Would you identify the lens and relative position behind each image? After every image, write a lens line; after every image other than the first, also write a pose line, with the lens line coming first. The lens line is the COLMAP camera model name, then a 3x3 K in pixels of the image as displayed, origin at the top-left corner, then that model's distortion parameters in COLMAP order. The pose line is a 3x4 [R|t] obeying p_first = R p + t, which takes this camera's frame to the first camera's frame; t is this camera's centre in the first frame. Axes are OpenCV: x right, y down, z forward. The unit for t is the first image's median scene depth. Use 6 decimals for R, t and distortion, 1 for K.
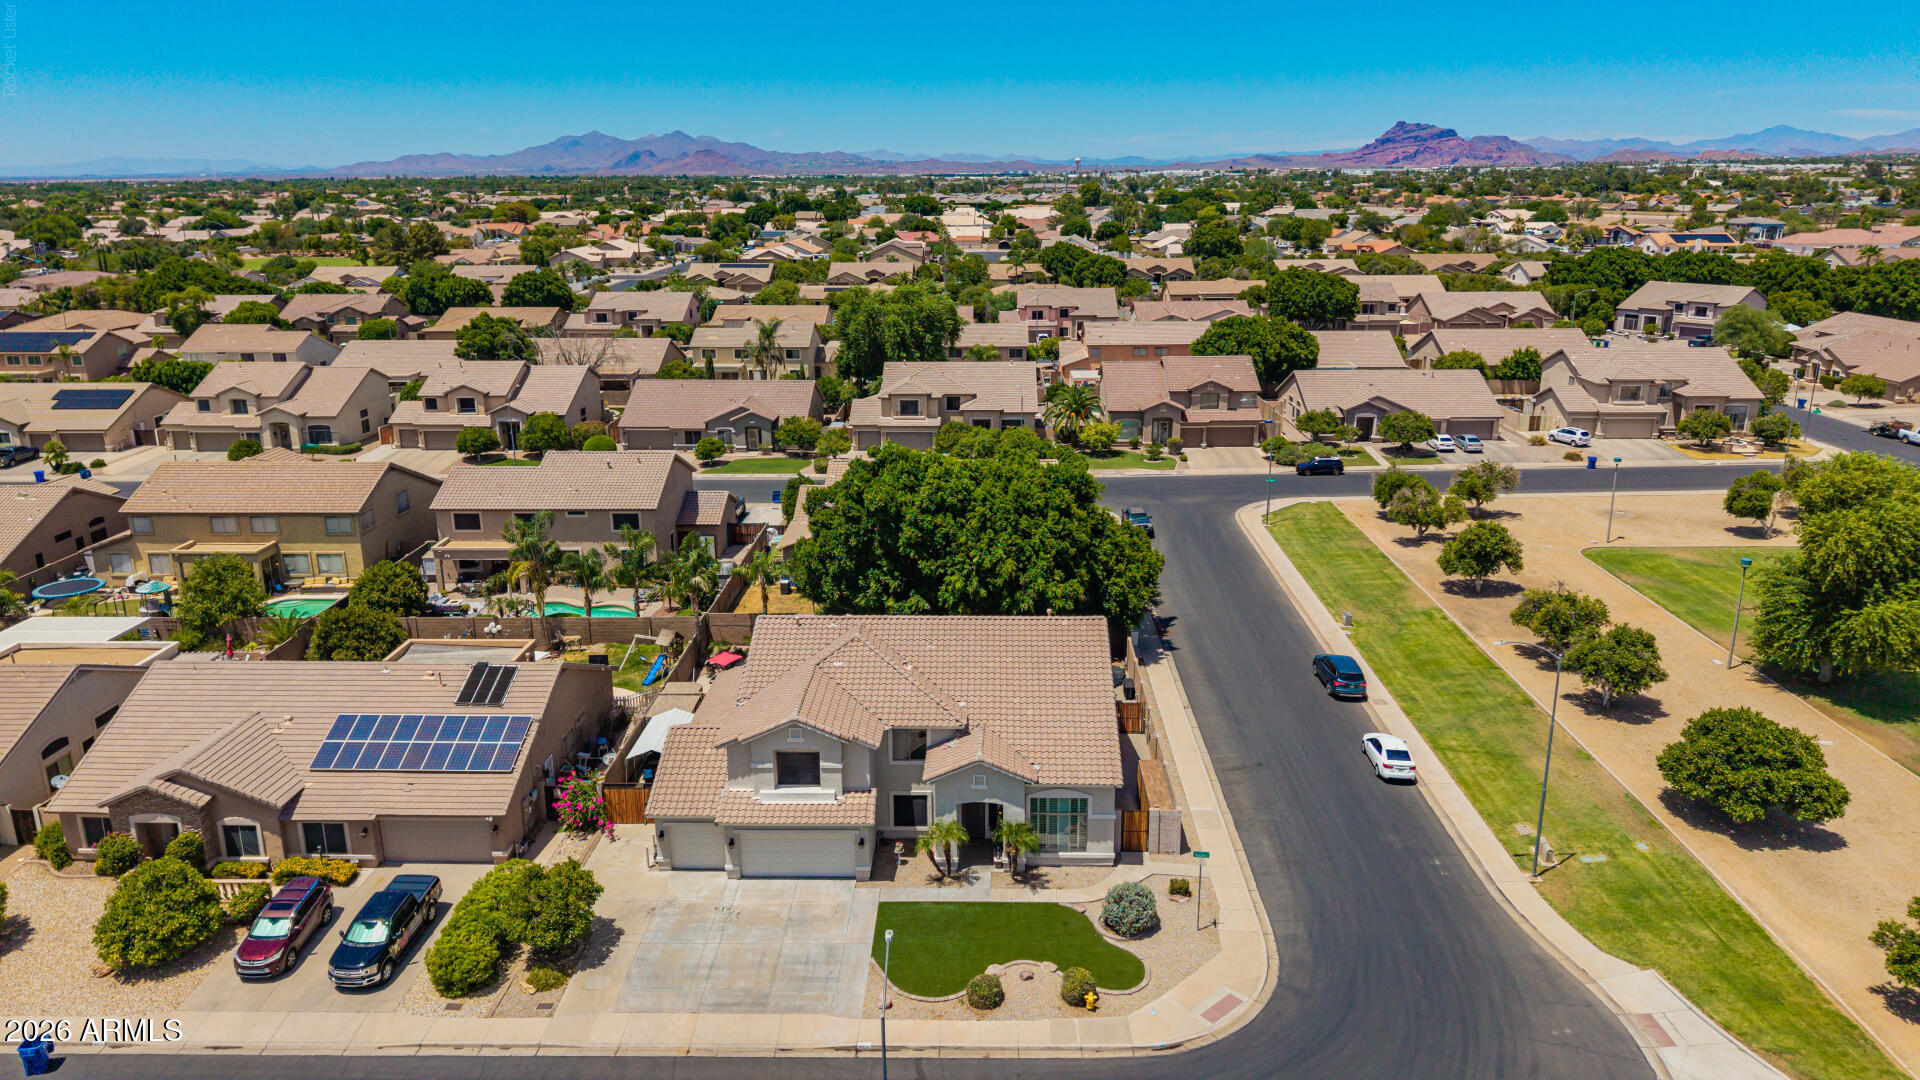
lens RADIAL K [[1288.9, 0, 959.7], [0, 1288.9, 527.5], [0, 0, 1]] dist [0.036608, -0.042117]
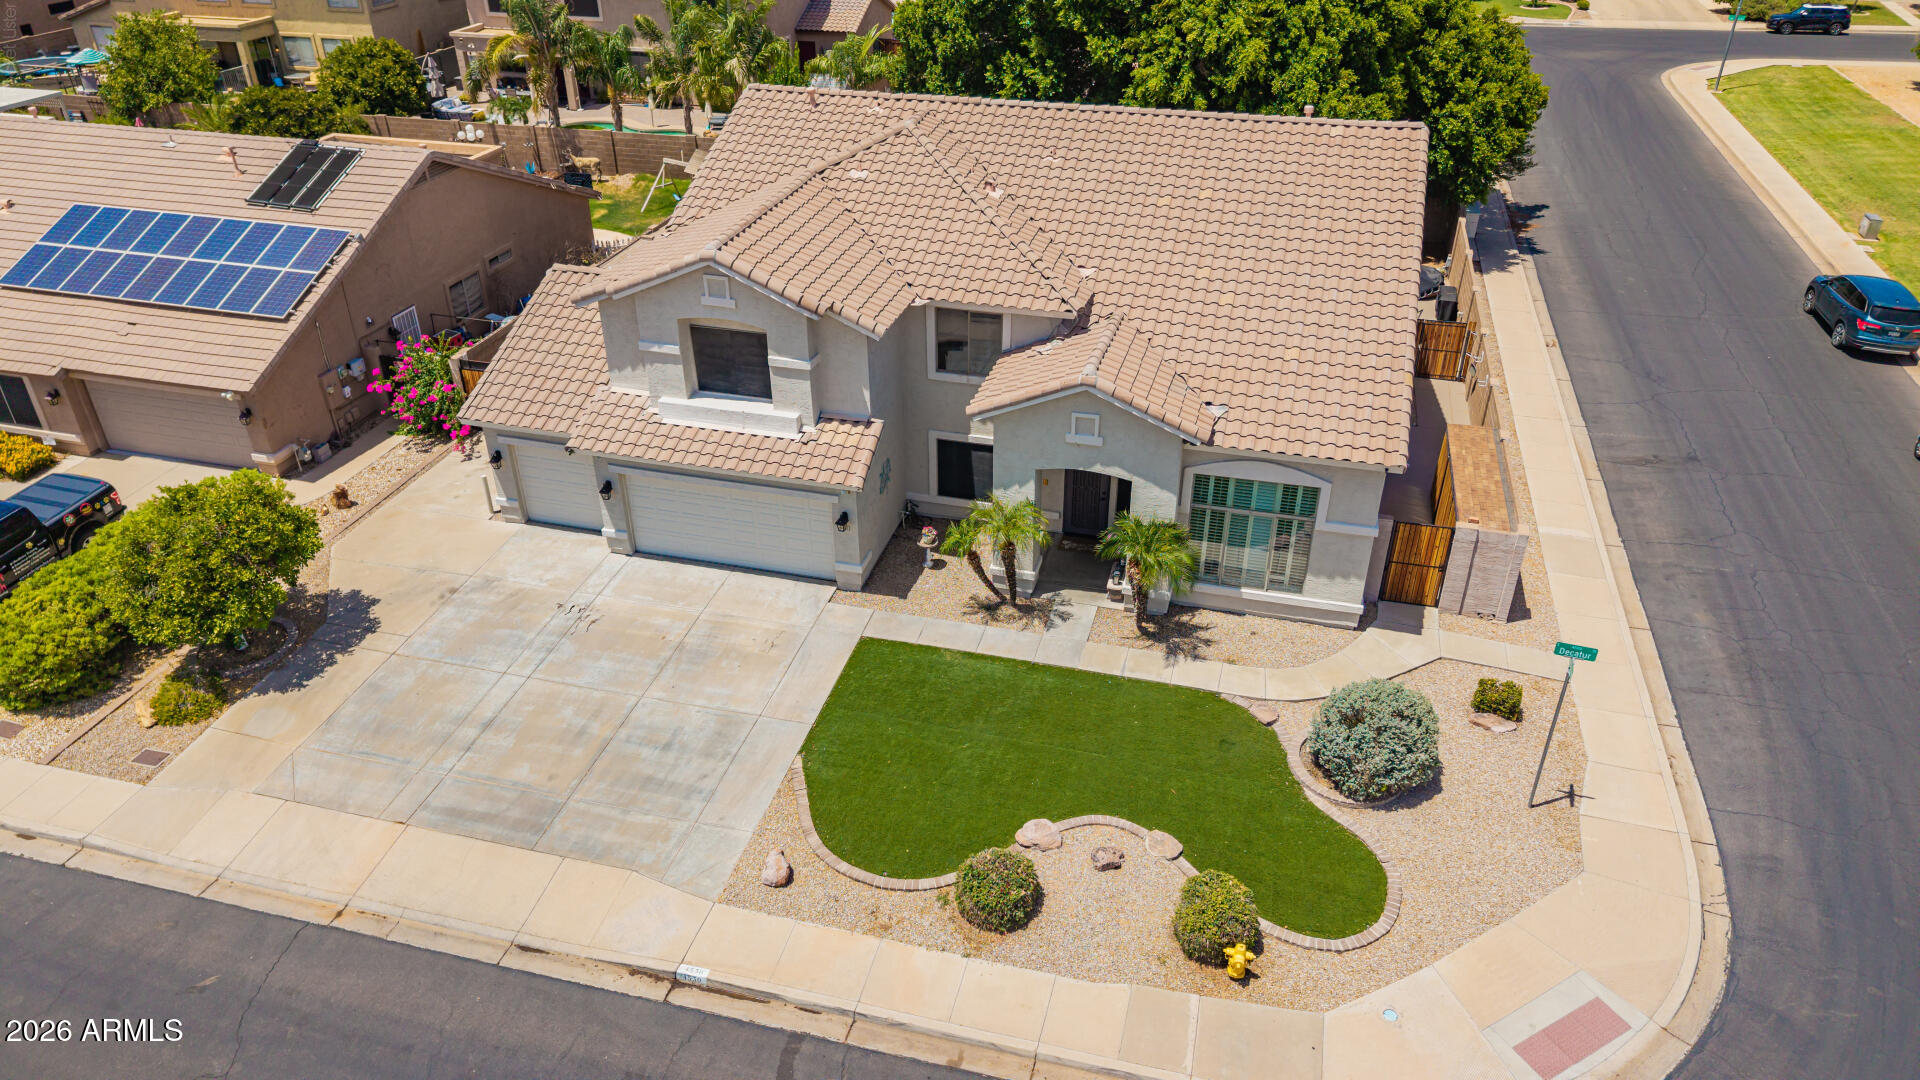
lens RADIAL K [[1288.9, 0, 959.7], [0, 1288.9, 527.5], [0, 0, 1]] dist [0.036608, -0.042117]
pose [[0.971524, 0.123699, -0.202088, 0.058527], [-0.065772, 0.960178, 0.271535, 0.090330], [0.227629, -0.250512, 0.940972, 0.450050]]
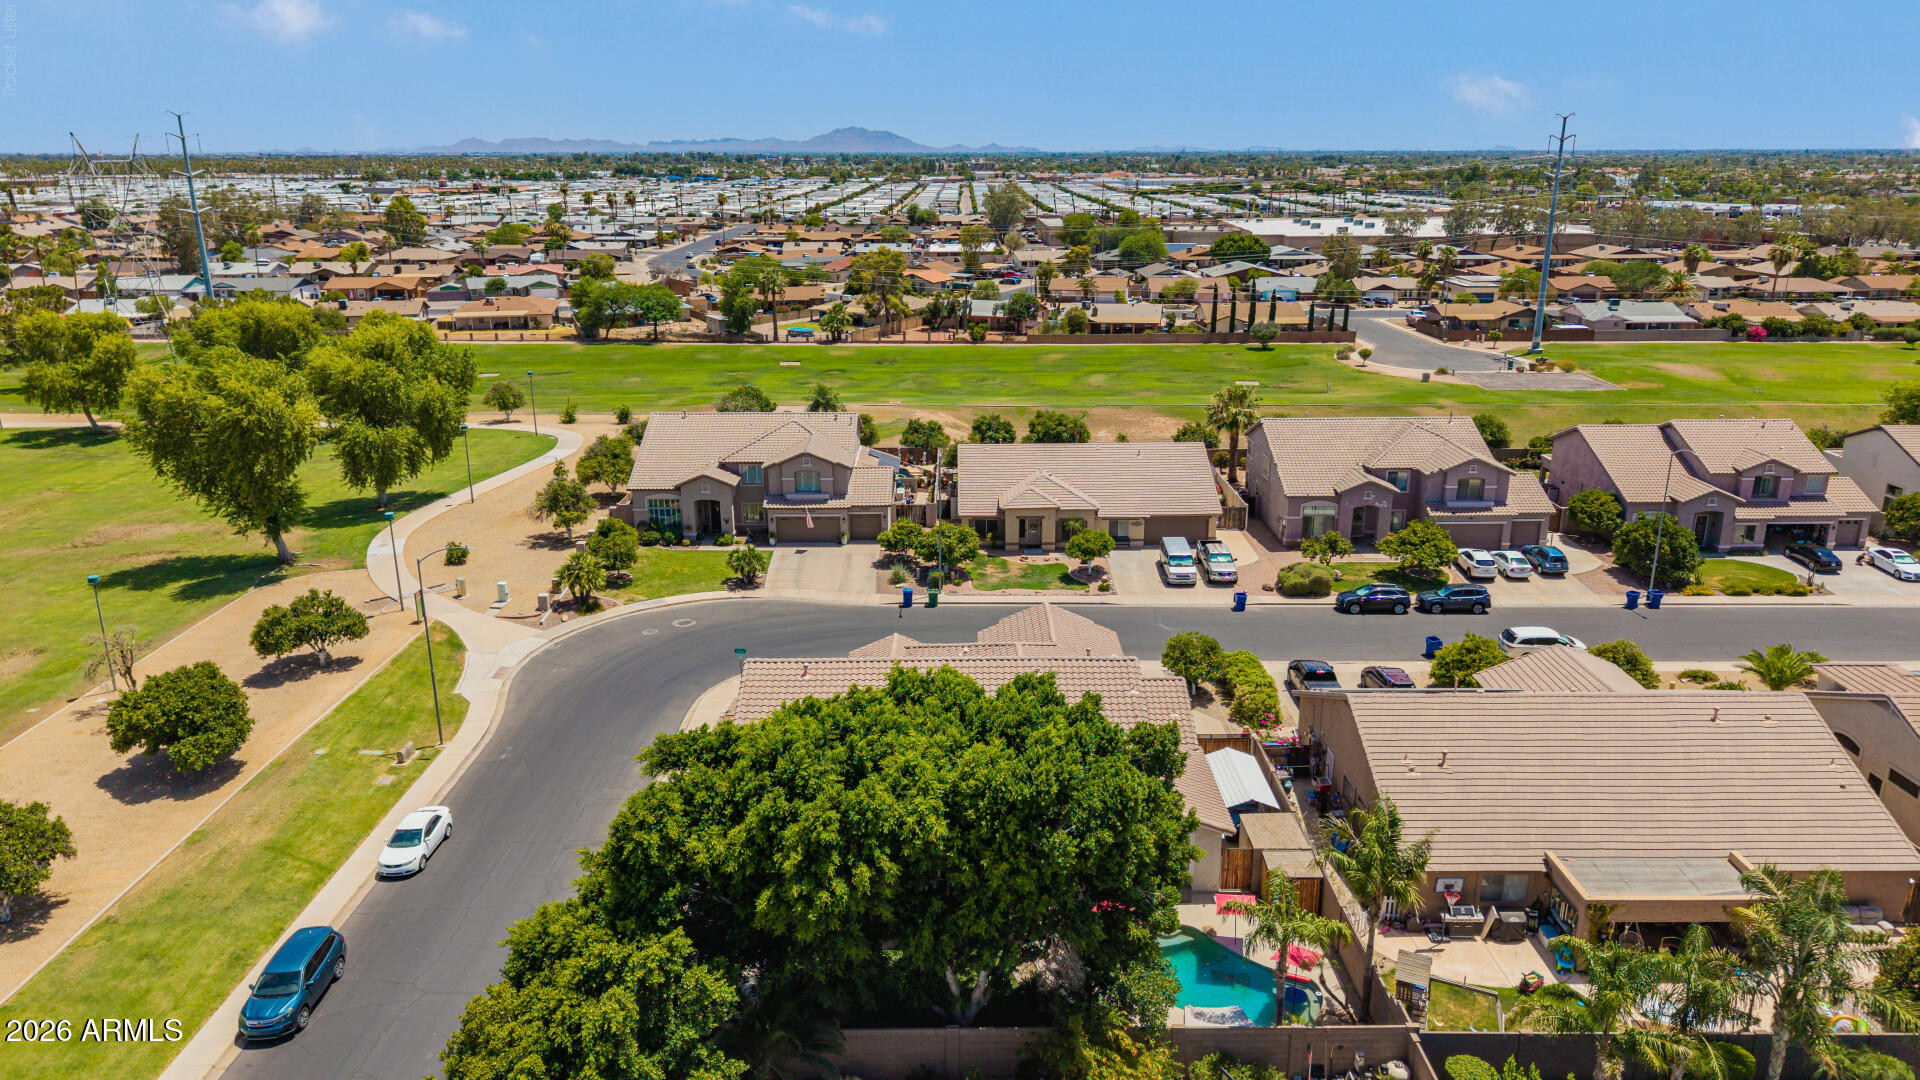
lens RADIAL K [[1259.4, 0, 954.9], [0, 1259.4, 542.5], [0, 0, 1]] dist [0.096887, -0.171754]
pose [[-0.999649, 0.018026, -0.019433, -0.016902], [0.004746, 0.843031, 0.537843, -0.452932], [0.026078, 0.537562, -0.842821, 1.632947]]
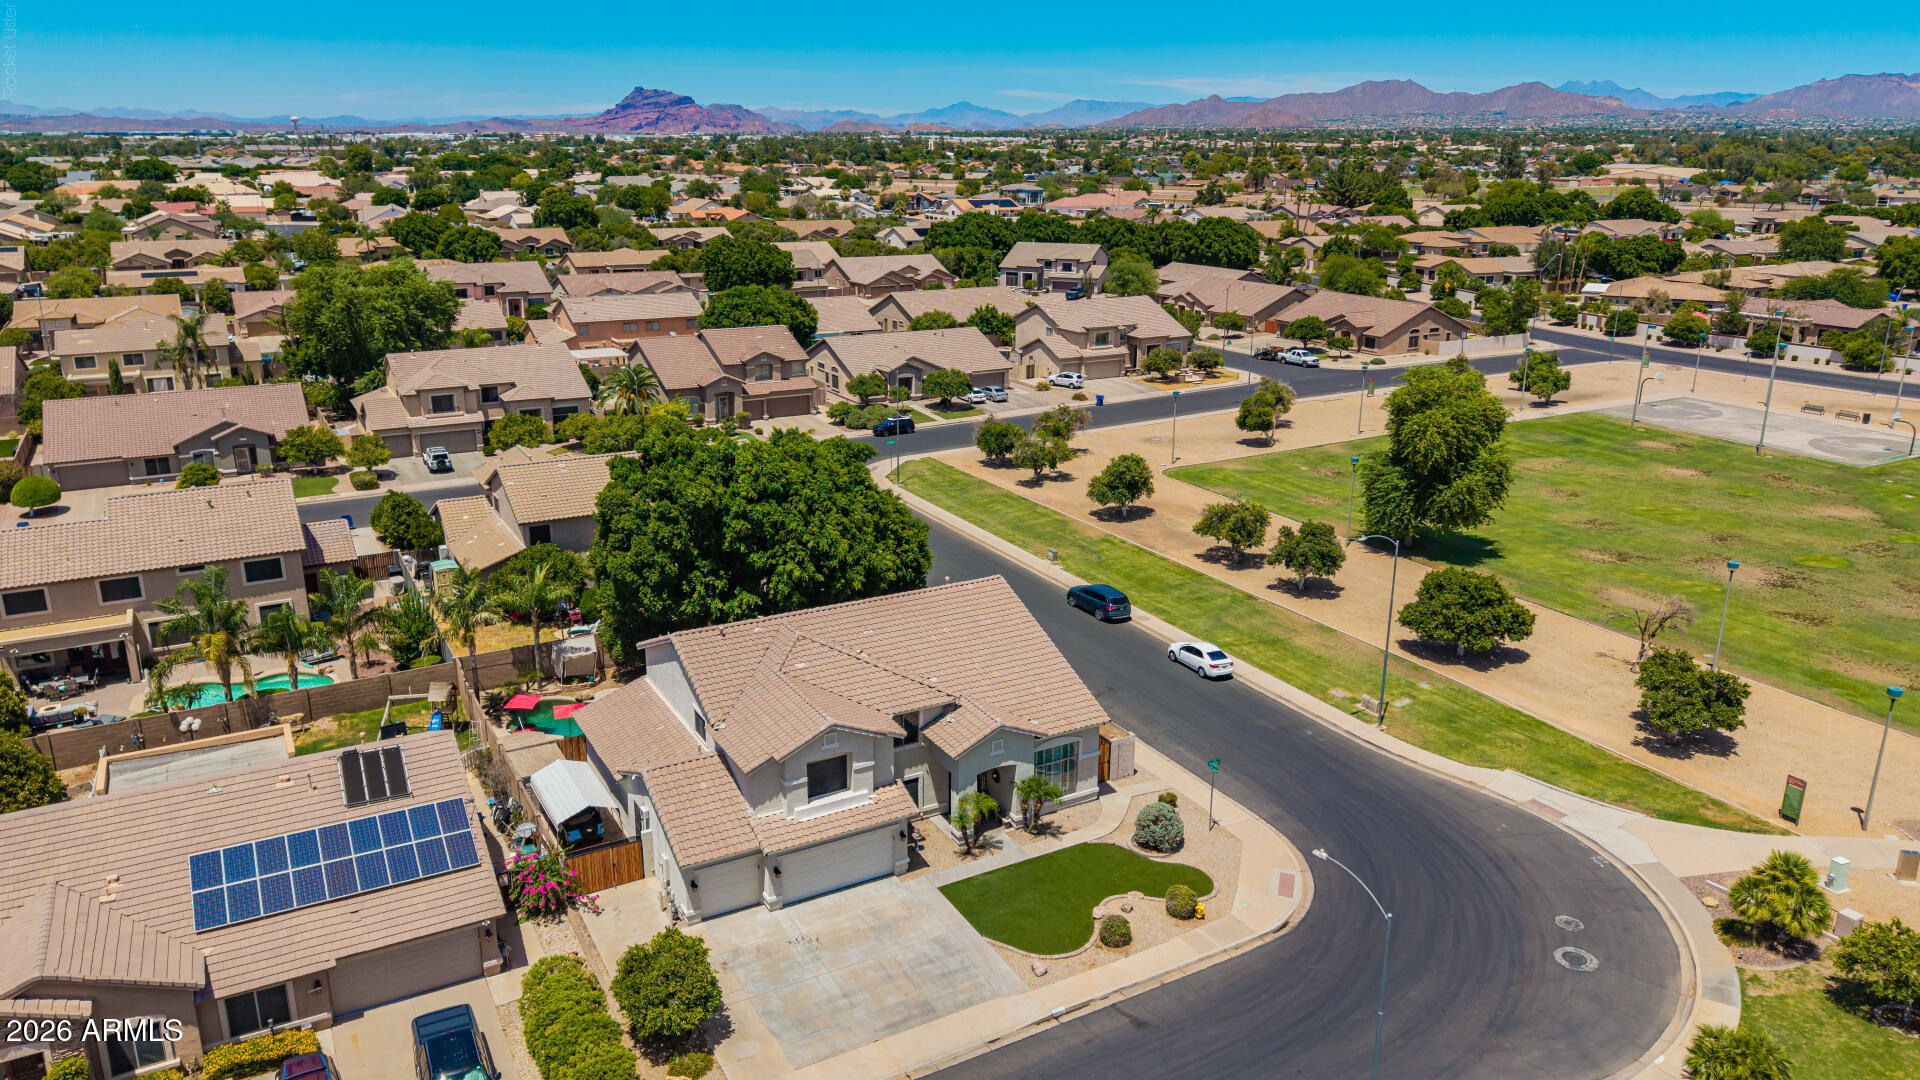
lens RADIAL K [[1319.4, 0, 962.9], [0, 1319.4, 518.8], [0, 0, 1]] dist [0.102089, -0.172970]
pose [[0.854813, -0.131860, 0.501904, -0.425238], [0.126319, 0.990959, 0.045204, -0.026675], [-0.503327, 0.024759, 0.863741, 0.088743]]
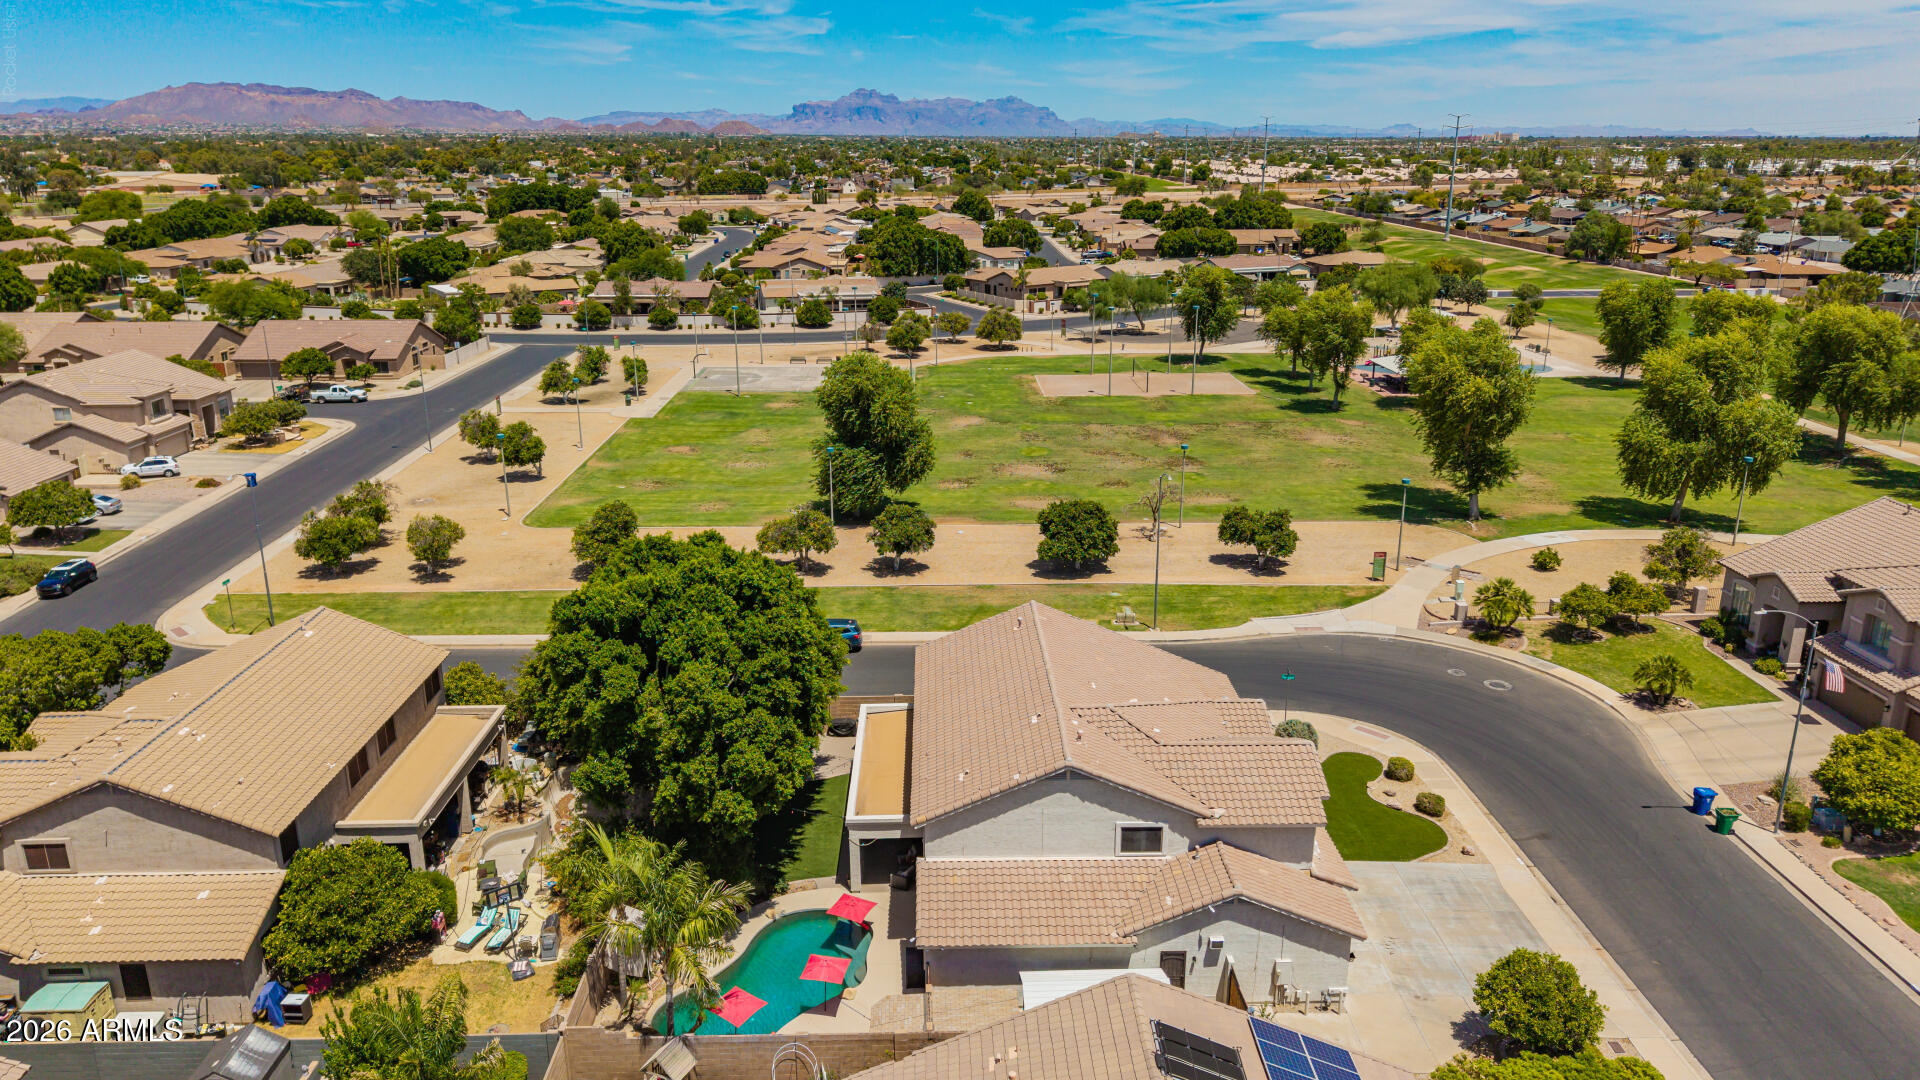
lens RADIAL K [[1271.1, 0, 957.7], [0, 1271.1, 571.9], [0, 0, 1]] dist [0.027256, -0.024551]
pose [[-0.047529, -0.310391, 0.949420, -0.780798], [0.268900, 0.911429, 0.311432, -0.262823], [-0.961995, 0.270101, 0.040145, 0.971013]]
